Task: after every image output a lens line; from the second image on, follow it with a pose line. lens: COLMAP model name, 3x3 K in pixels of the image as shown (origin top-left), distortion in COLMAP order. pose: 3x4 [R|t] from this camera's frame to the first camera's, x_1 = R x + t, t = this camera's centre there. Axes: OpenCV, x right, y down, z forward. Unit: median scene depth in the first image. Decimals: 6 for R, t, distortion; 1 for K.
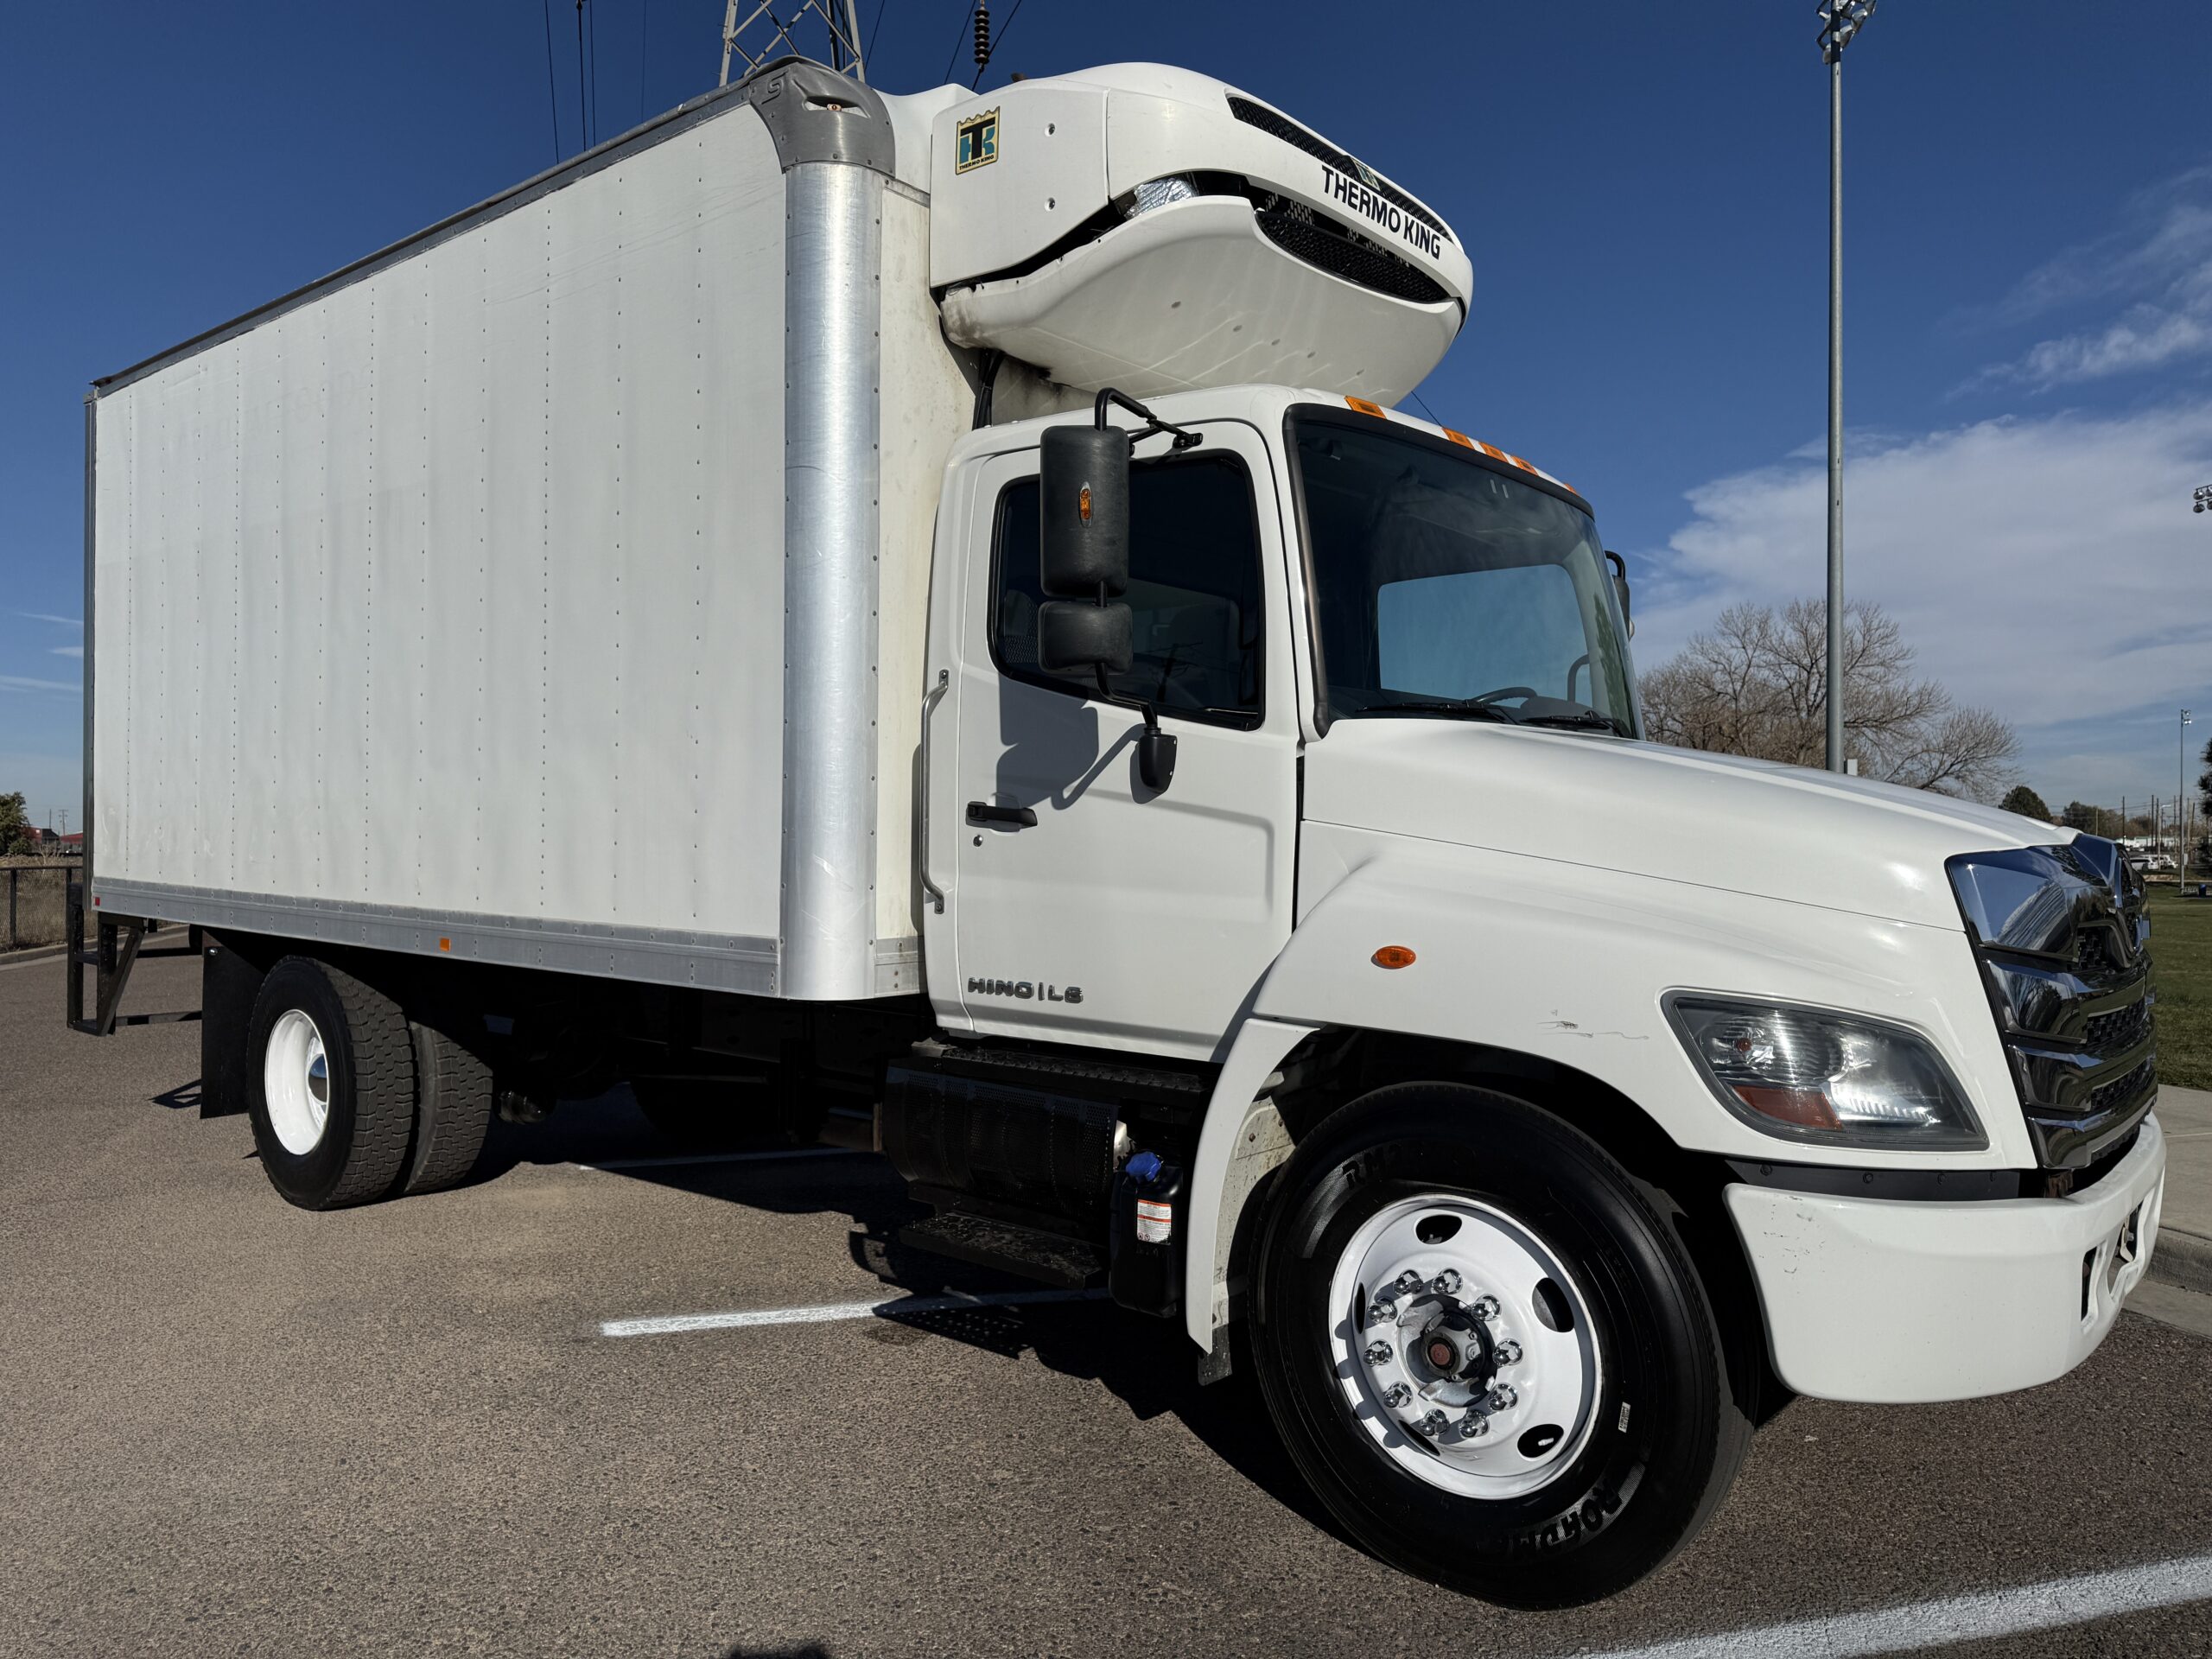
lens RADIAL K [[1553.4, 0, 1102.3], [0, 1553.4, 833.5], [0, 0, 1]] dist [0.072364, -0.075529]
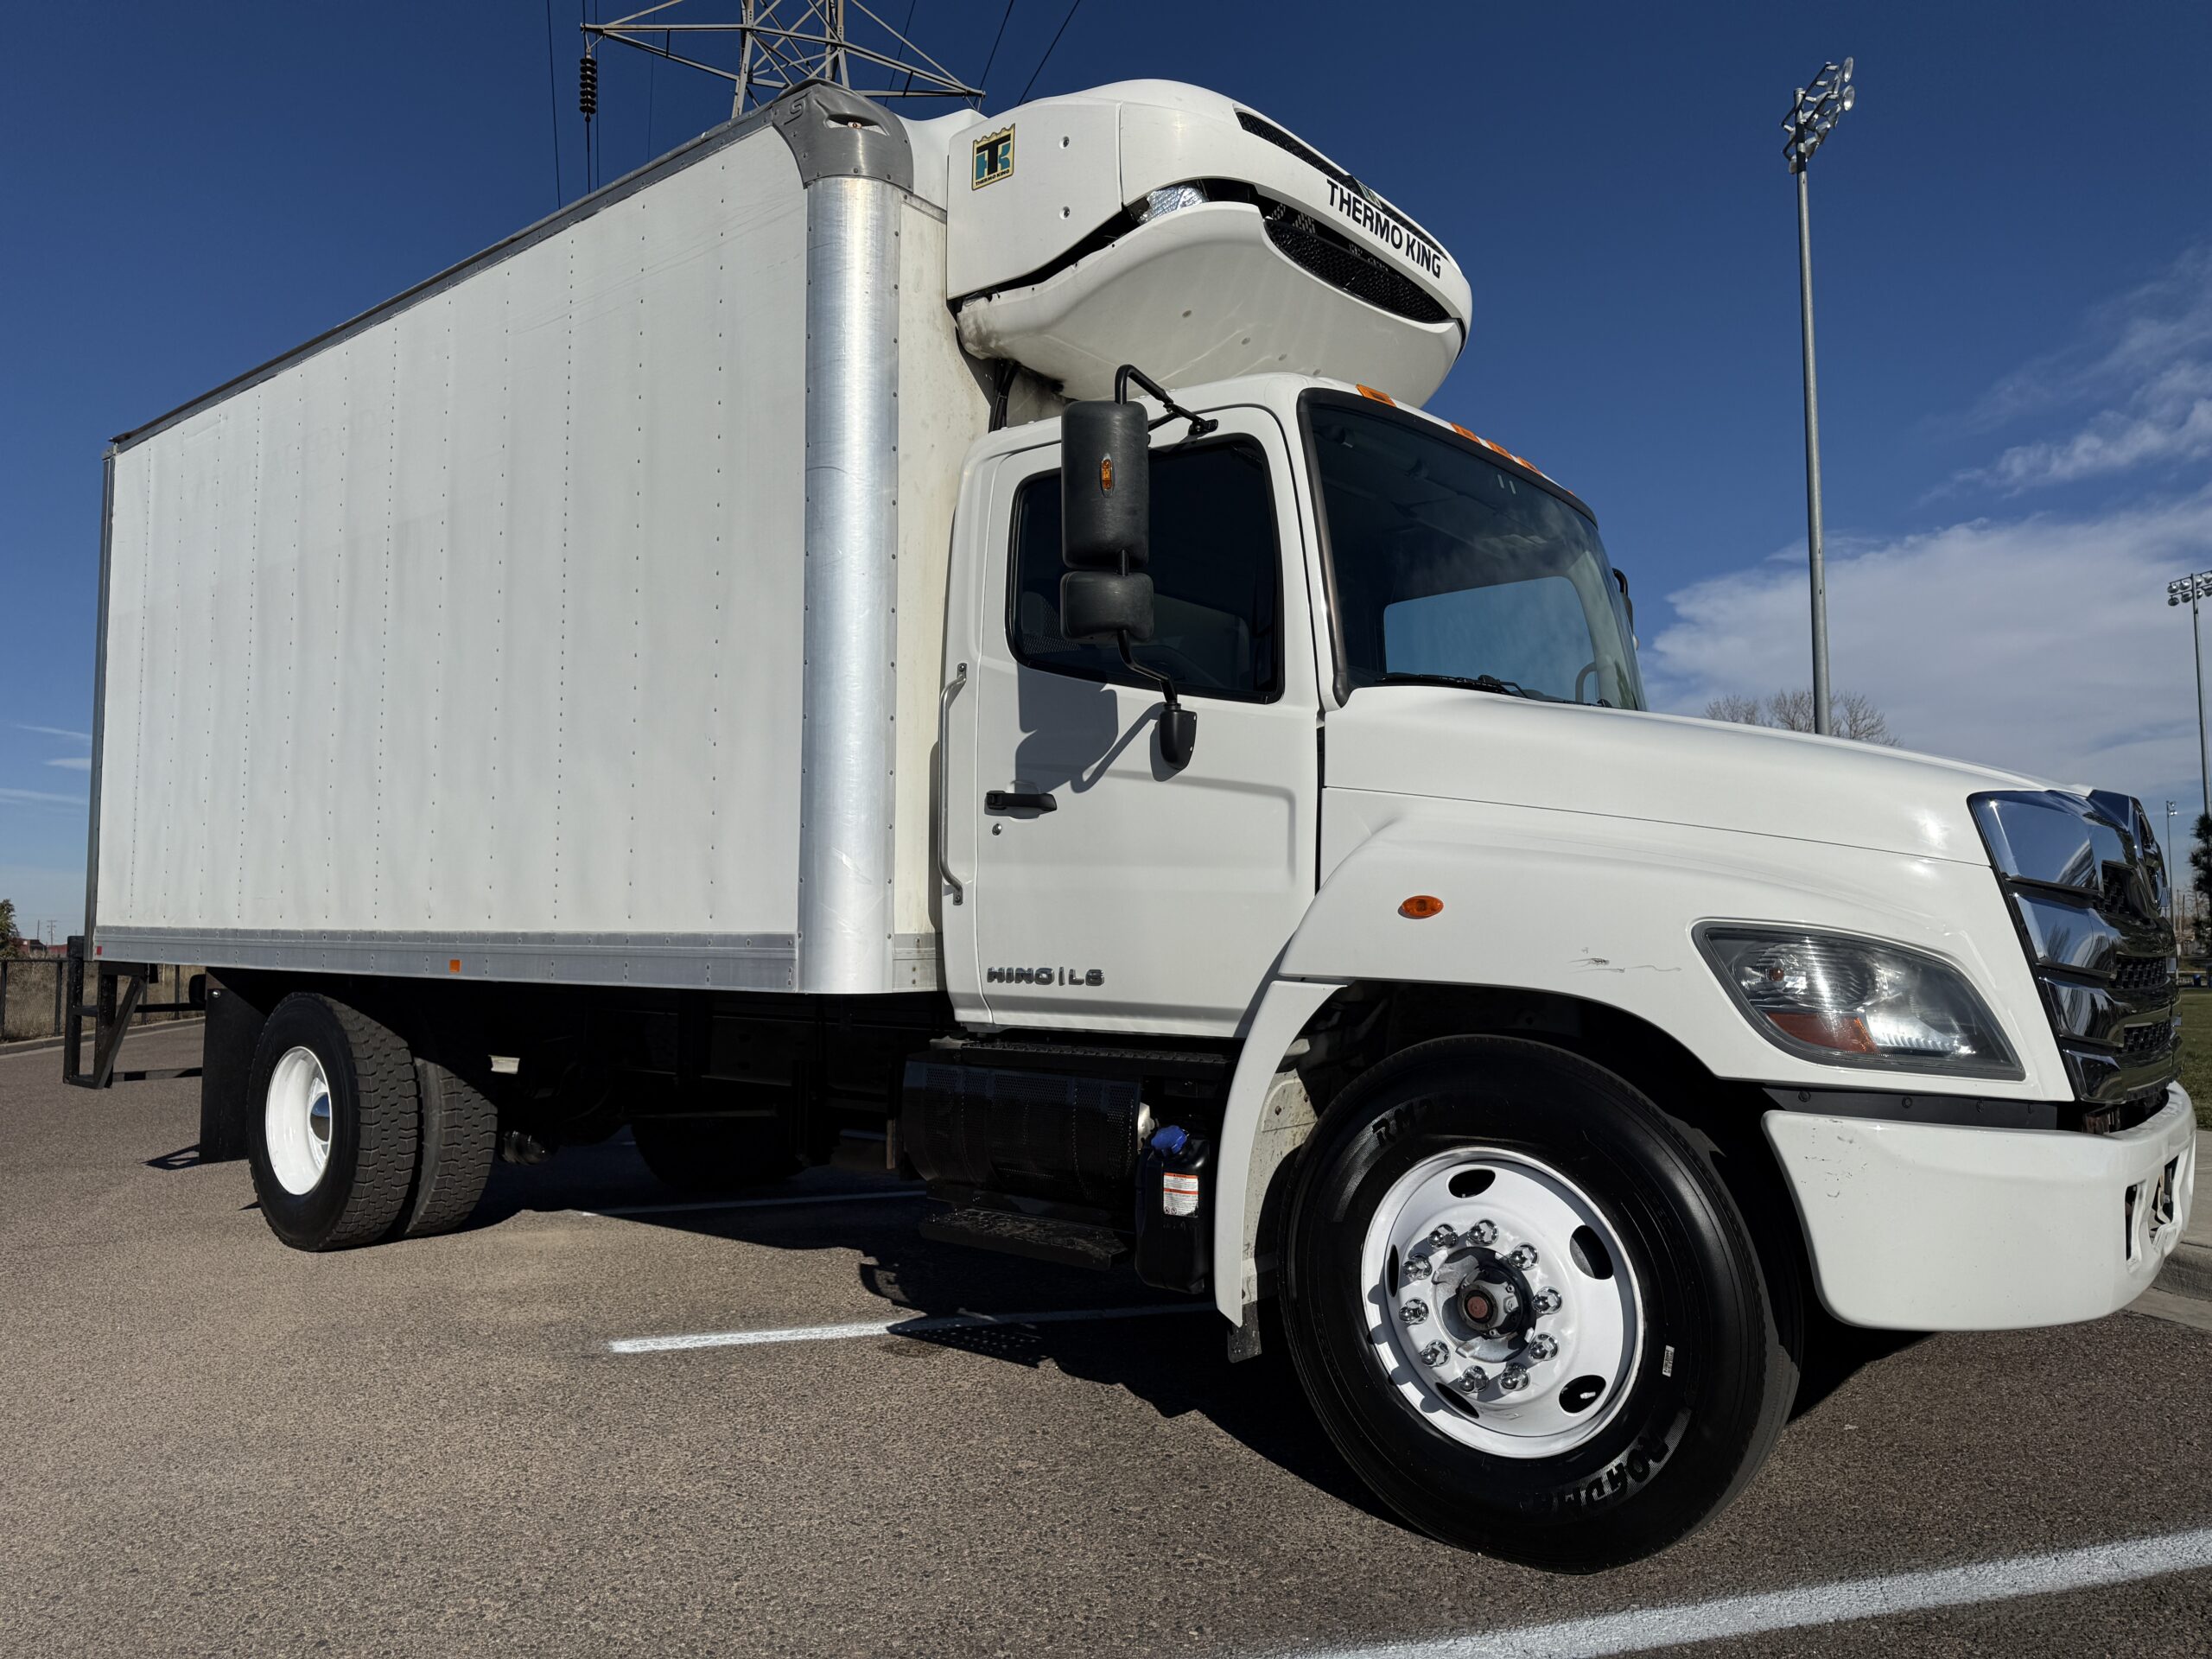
lens RADIAL K [[1551.5, 0, 1106.0], [0, 1551.5, 829.5], [0, 0, 1]] dist [0.075448, -0.077777]
pose [[0.999947, -0.007981, 0.006474, -0.016602], [0.008396, 0.997720, -0.066959, 0.074253], [-0.005925, 0.067010, 0.997735, 0.000247]]
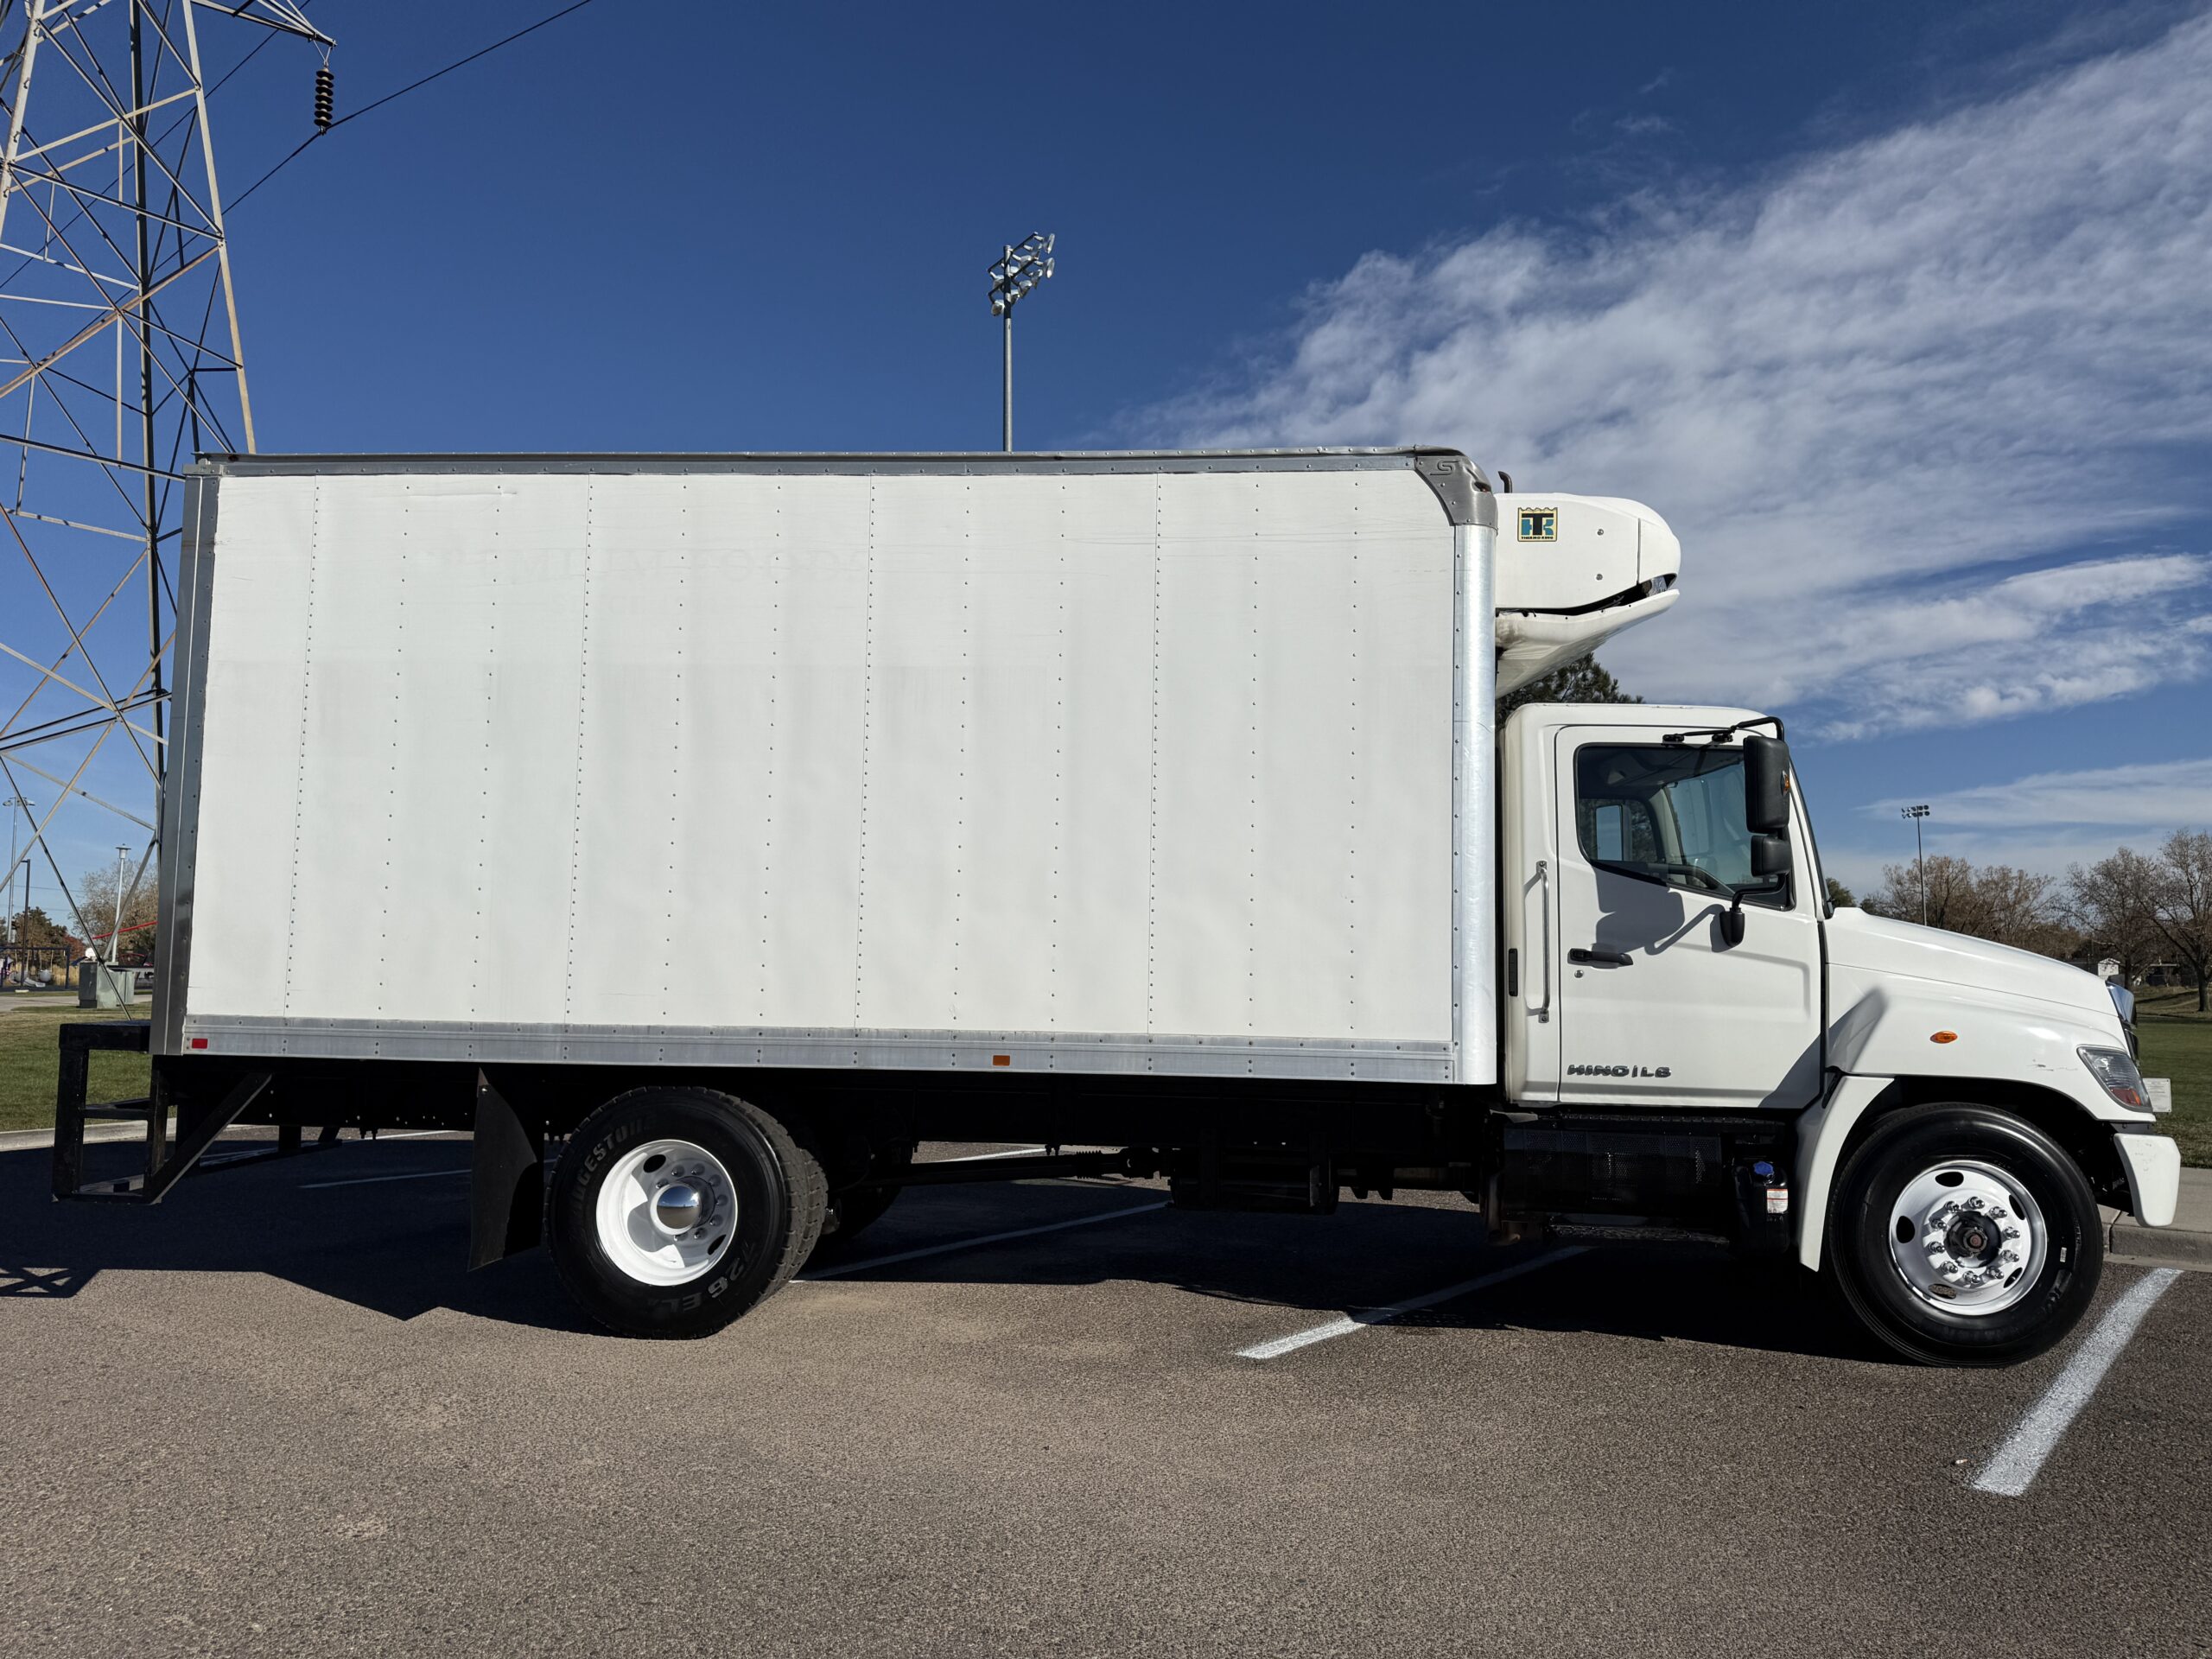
lens RADIAL K [[1592.7, 0, 1134.7], [0, 1592.7, 806.7], [0, 0, 1]] dist [0.047702, -0.077815]
pose [[0.813557, 0.062140, 0.578156, -1.394265], [-0.004361, 0.994898, -0.100794, 0.000948], [-0.581469, 0.079480, 0.809677, -0.035060]]
